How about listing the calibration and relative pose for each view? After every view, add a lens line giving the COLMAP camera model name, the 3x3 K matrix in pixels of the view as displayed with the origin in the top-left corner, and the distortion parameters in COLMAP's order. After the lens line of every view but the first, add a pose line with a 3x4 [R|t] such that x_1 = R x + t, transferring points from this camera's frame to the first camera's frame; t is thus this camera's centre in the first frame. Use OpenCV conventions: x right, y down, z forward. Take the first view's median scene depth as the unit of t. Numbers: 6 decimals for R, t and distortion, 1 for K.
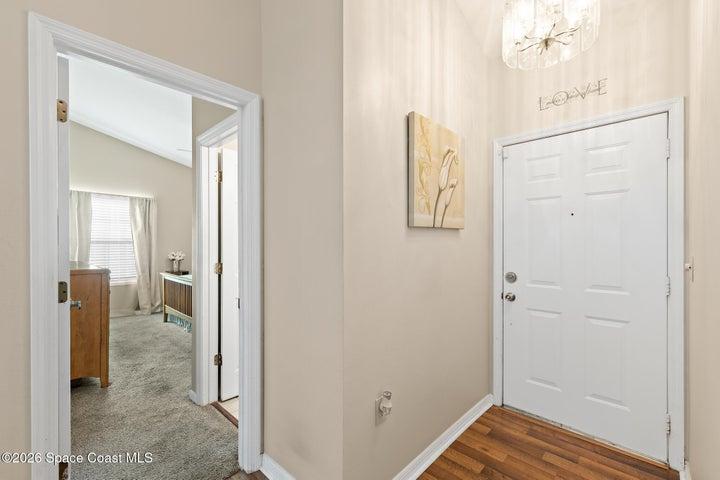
lens RADIAL K [[312.1, 0, 358.6], [0, 312.1, 244.2], [0, 0, 1]] dist [0.003217, -0.000677]
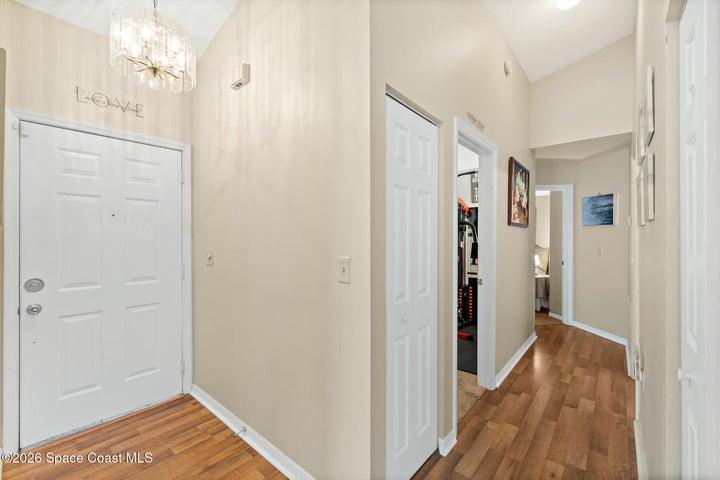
lens RADIAL K [[312.1, 0, 357.1], [0, 312.1, 237.8], [0, 0, 1]] dist [0.003217, -0.000677]
pose [[-0.073376, -0.001957, 0.997302, -0.456107], [0.001592, 0.999997, 0.002080, -0.020355], [-0.997303, 0.001740, -0.073372, 0.258511]]
